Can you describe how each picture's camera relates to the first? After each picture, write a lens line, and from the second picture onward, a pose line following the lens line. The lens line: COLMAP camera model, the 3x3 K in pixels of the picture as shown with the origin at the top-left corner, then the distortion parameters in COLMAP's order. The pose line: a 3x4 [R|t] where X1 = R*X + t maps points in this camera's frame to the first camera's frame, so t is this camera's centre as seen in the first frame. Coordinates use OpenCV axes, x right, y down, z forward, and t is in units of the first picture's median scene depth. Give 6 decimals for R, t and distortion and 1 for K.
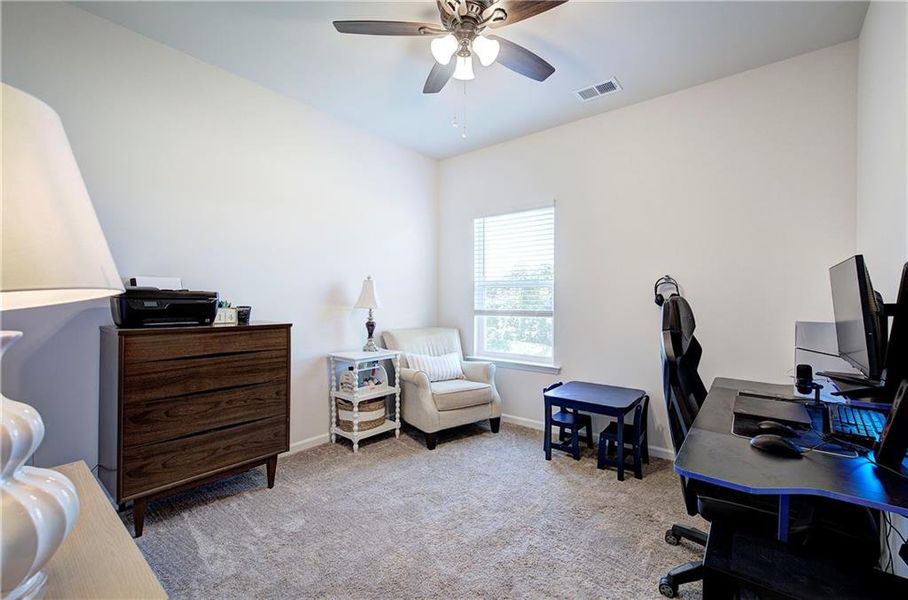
lens RADIAL K [[384.4, 0, 454.4], [0, 384.4, 296.9], [0, 0, 1]] dist [-0.000220, -0.000237]
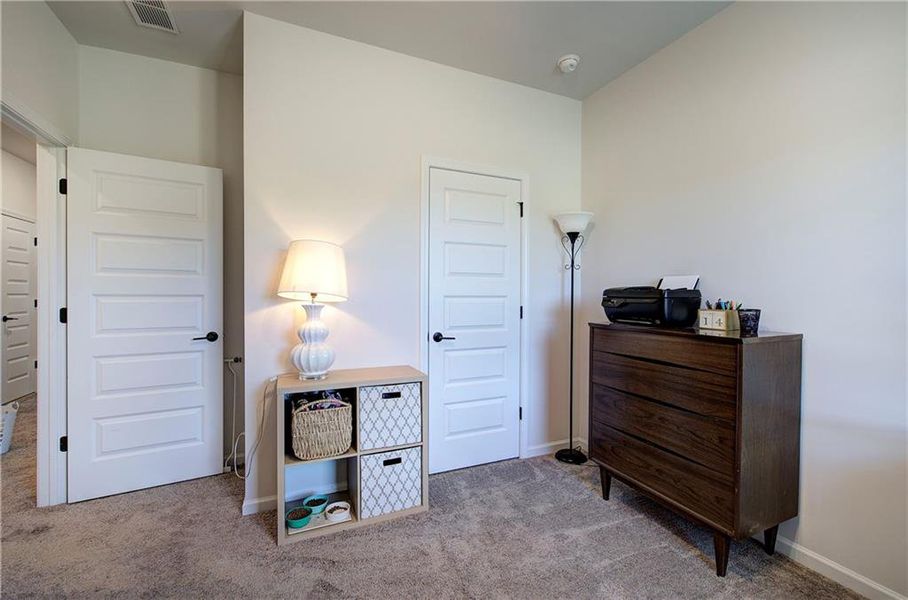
lens RADIAL K [[384.4, 0, 454.4], [0, 384.4, 296.9], [0, 0, 1]] dist [-0.000220, -0.000237]
pose [[-0.468976, -0.000540, -0.883211, 0.371452], [0.002841, 0.999994, -0.002120, 0.003206], [0.883206, -0.003504, -0.468972, 0.971917]]
